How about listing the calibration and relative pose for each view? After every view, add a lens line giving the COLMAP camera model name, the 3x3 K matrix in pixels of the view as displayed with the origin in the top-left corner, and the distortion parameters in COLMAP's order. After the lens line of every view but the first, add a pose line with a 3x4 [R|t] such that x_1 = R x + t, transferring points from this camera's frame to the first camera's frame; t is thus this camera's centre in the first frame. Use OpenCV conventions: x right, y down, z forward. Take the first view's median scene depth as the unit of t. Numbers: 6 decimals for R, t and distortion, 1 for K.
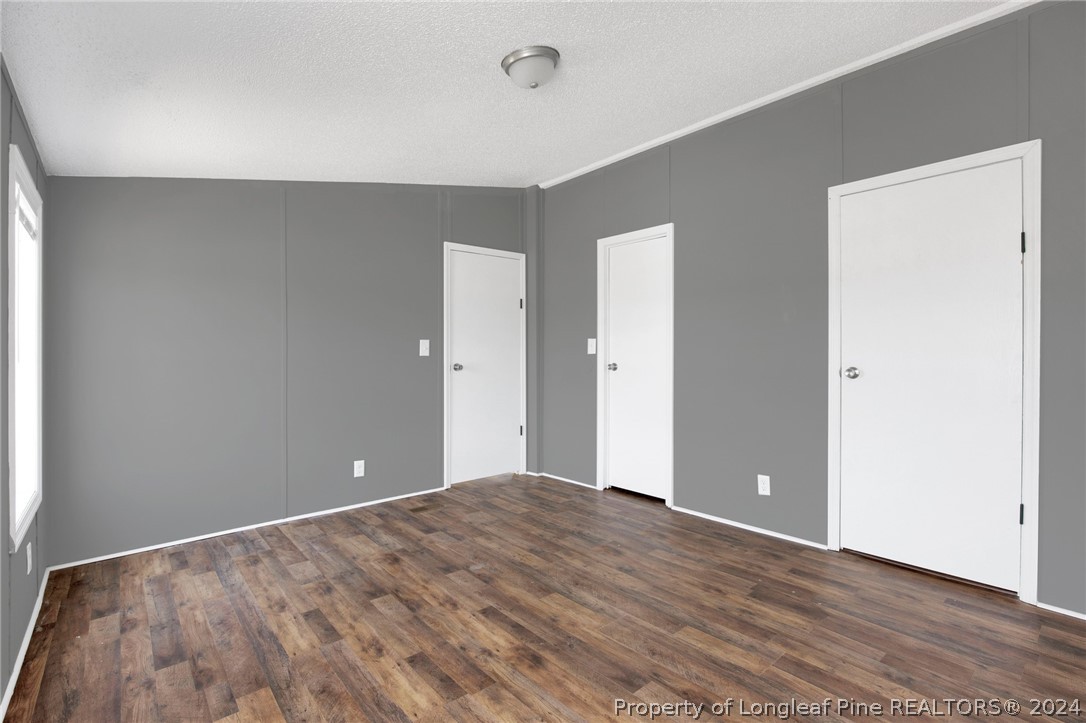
lens RADIAL K [[508.0, 0, 537.0], [0, 508.0, 357.0], [0, 0, 1]] dist [-0.016213, 0.000178]
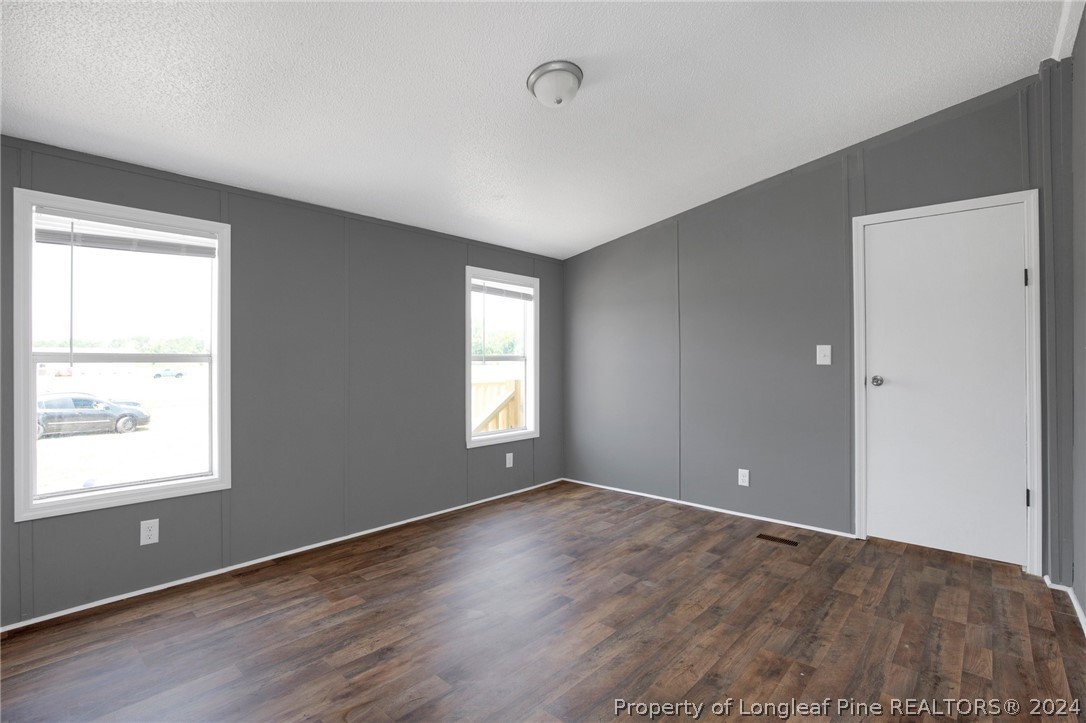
lens RADIAL K [[508.0, 0, 537.0], [0, 508.0, 357.0], [0, 0, 1]] dist [-0.016213, 0.000178]
pose [[0.137859, 0.004064, -0.990444, 0.682633], [-0.012604, 0.999918, 0.002349, -0.013356], [0.990372, 0.012159, 0.137899, 0.554721]]
